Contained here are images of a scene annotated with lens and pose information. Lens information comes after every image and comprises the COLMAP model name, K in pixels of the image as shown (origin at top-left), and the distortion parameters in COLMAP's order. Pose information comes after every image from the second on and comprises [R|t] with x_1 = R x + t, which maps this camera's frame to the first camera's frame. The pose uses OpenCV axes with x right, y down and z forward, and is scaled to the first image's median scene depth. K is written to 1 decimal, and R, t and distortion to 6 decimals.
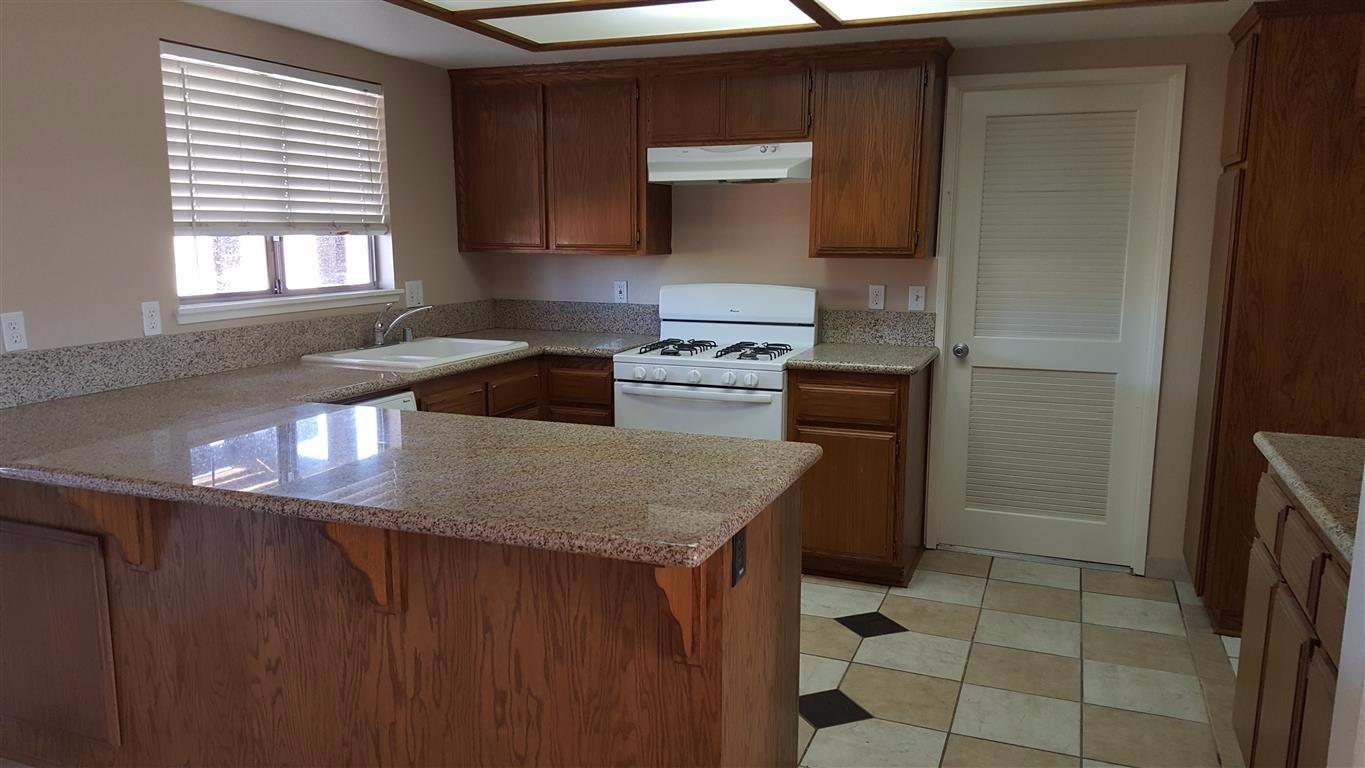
lens RADIAL K [[1014.6, 0, 682.0], [0, 1014.6, 391.4], [0, 0, 1]] dist [-0.010931, -0.017885]
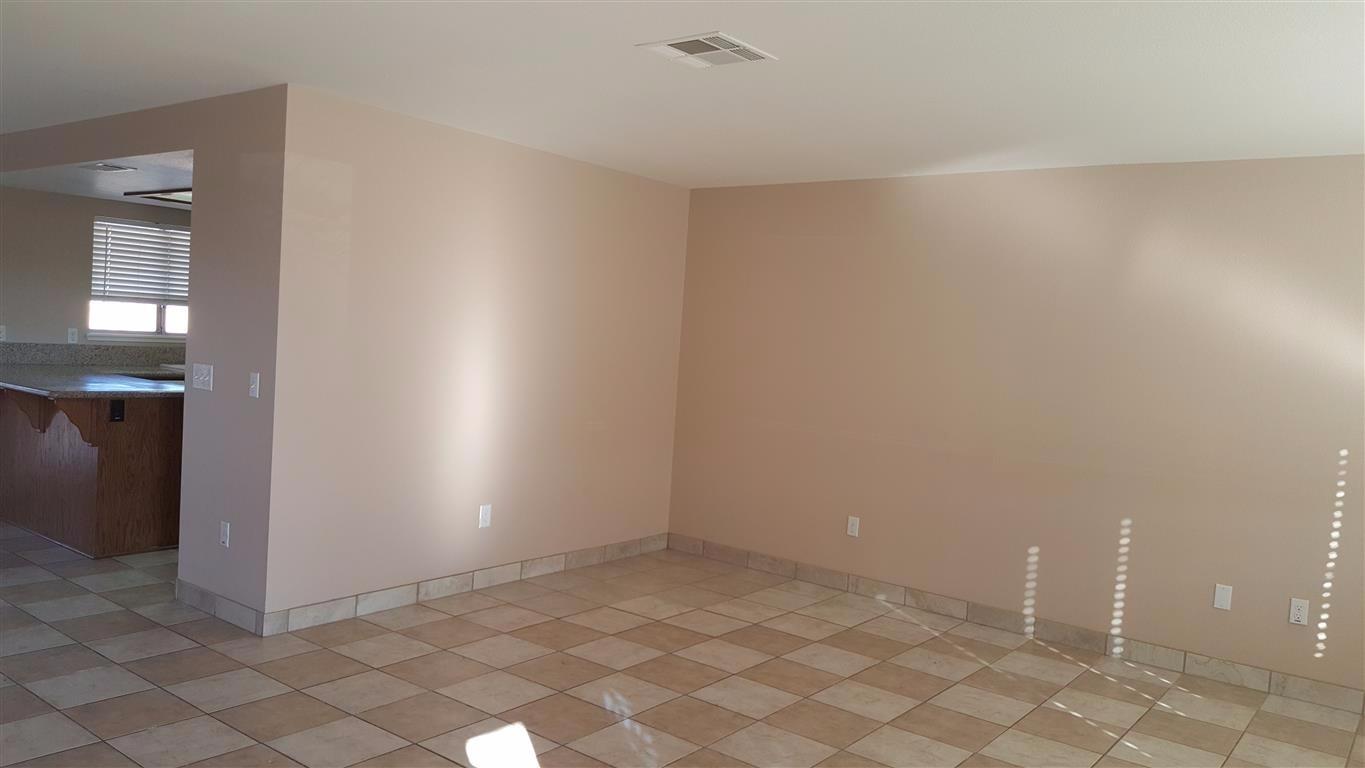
lens RADIAL K [[1014.6, 0, 678.4], [0, 1014.6, 387.9], [0, 0, 1]] dist [-0.010931, -0.017885]
pose [[0.964336, 0.065288, -0.256502, 1.351133], [-0.094281, 0.990265, -0.102404, 0.143935], [0.247320, 0.122935, 0.961103, -0.805609]]
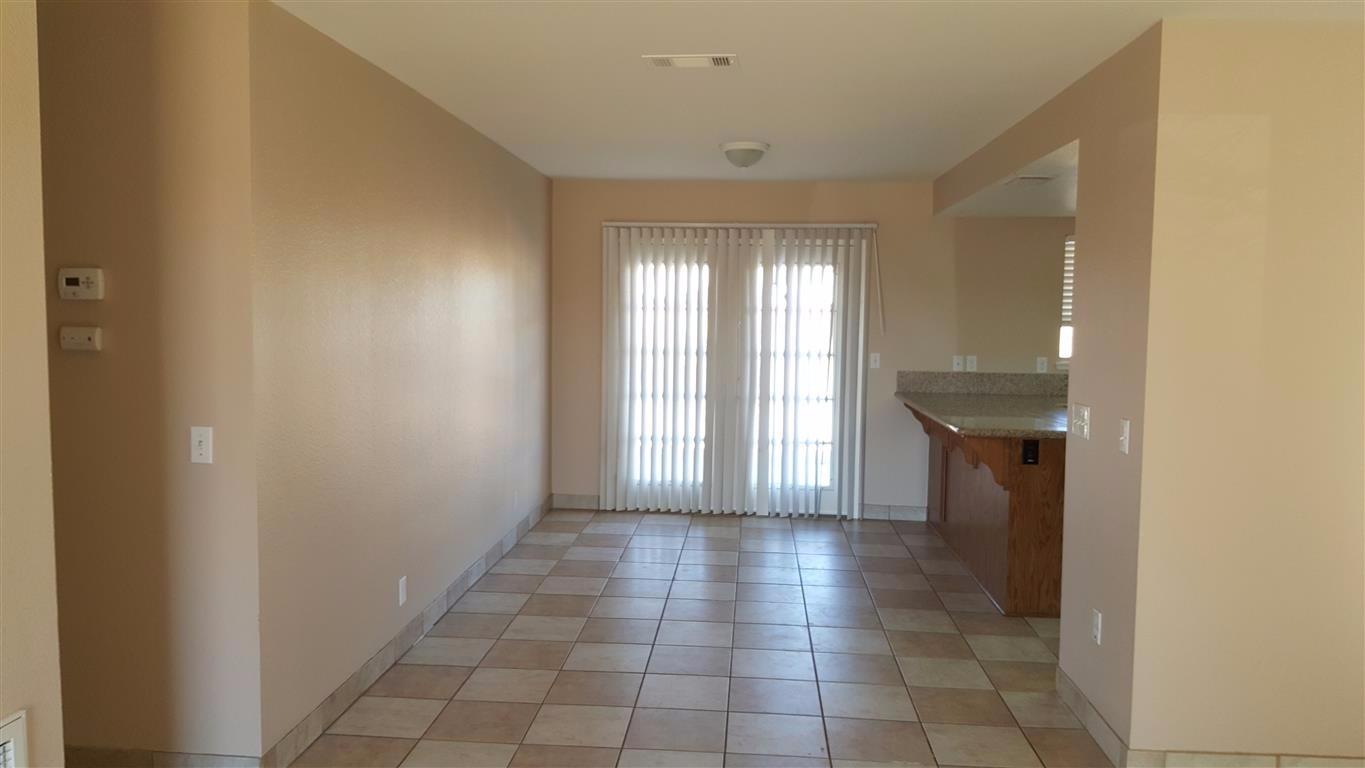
lens RADIAL K [[1014.6, 0, 678.9], [0, 1014.6, 371.8], [0, 0, 1]] dist [-0.010931, -0.017885]
pose [[0.298324, 0.053258, -0.952978, 1.277946], [-0.164458, 0.986377, 0.003642, 0.059491], [0.940190, 0.155638, 0.303018, -0.365117]]
